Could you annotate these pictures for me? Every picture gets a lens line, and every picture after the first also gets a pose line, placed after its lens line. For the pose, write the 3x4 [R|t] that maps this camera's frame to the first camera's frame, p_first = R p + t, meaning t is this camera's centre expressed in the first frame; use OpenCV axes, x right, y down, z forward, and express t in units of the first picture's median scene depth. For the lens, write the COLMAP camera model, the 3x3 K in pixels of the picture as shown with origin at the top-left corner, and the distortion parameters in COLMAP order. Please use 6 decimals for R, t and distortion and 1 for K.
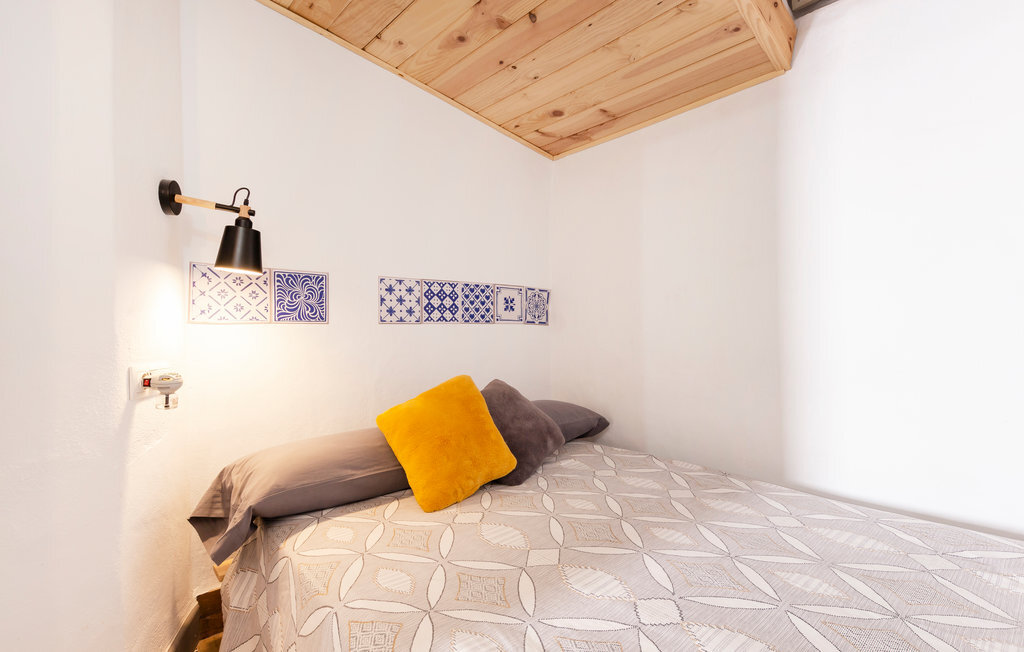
lens RADIAL K [[470.5, 0, 514.4], [0, 470.5, 327.1], [0, 0, 1]] dist [0.001371, -0.000157]
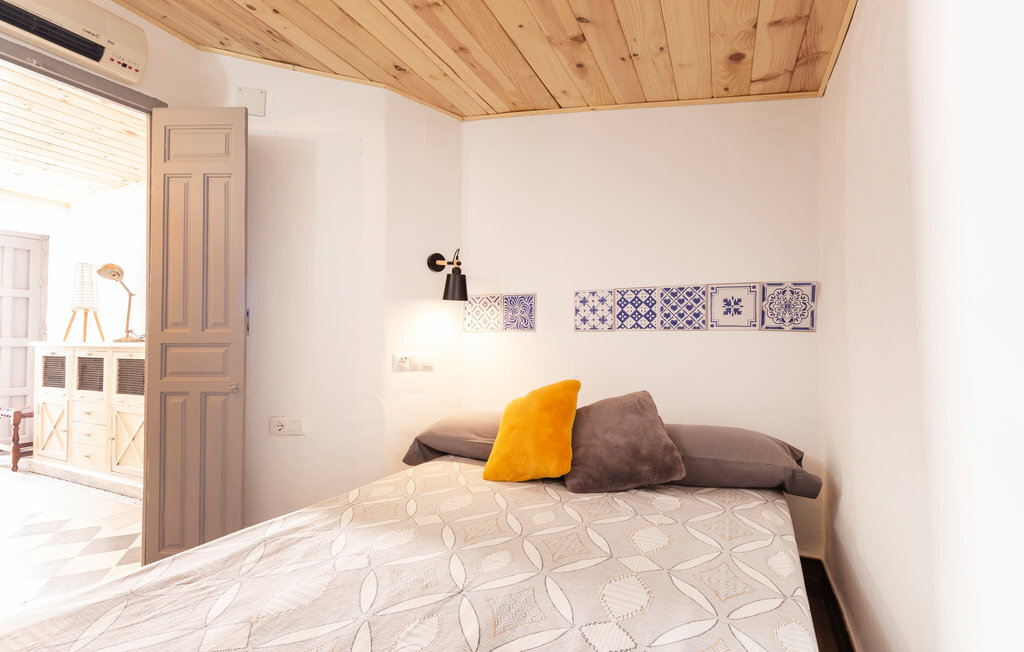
lens RADIAL K [[470.5, 0, 514.4], [0, 470.5, 327.1], [0, 0, 1]] dist [0.001371, -0.000157]
pose [[0.379961, -0.009098, -0.924958, 0.690530], [0.001552, 0.999956, -0.009199, -0.006538], [0.925001, 0.002059, 0.379959, 0.386877]]
